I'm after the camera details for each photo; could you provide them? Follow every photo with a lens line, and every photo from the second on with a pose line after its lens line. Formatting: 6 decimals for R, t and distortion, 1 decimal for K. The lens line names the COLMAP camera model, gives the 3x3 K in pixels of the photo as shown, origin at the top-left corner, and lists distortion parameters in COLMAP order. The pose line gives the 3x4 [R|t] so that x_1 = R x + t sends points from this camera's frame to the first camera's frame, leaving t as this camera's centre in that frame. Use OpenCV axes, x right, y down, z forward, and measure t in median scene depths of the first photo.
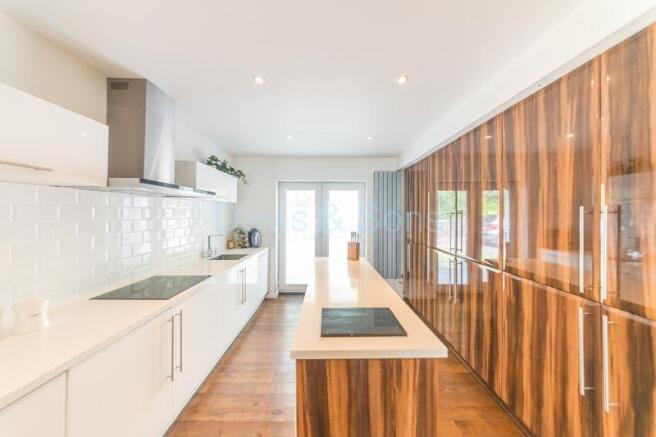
lens RADIAL K [[231.9, 0, 327.8], [0, 231.9, 217.2], [0, 0, 1]] dist [-0.000189, 0.000029]
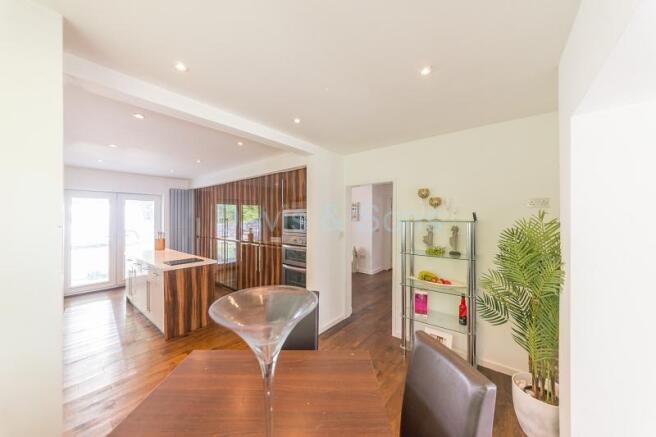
lens RADIAL K [[231.9, 0, 327.8], [0, 231.9, 217.2], [0, 0, 1]] dist [-0.000189, 0.000029]
pose [[0.638366, -0.000672, 0.769732, -0.483102], [0.015060, 0.999819, -0.011617, 0.006064], [-0.769585, 0.019008, 0.638261, -1.102709]]
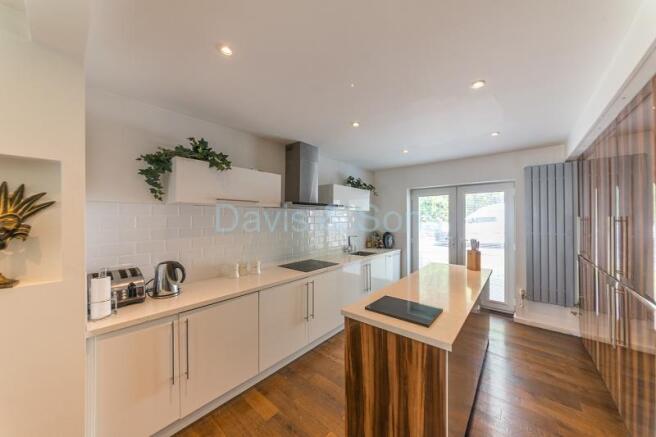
lens RADIAL K [[228.1, 0, 326.3], [0, 228.1, 217.6], [0, 0, 1]] dist [-0.000472, 0.000003]
pose [[0.755035, -0.005199, -0.655664, 0.360477], [-0.004653, 0.999901, -0.013287, -0.011940], [0.655668, 0.013083, 0.754936, -0.110255]]
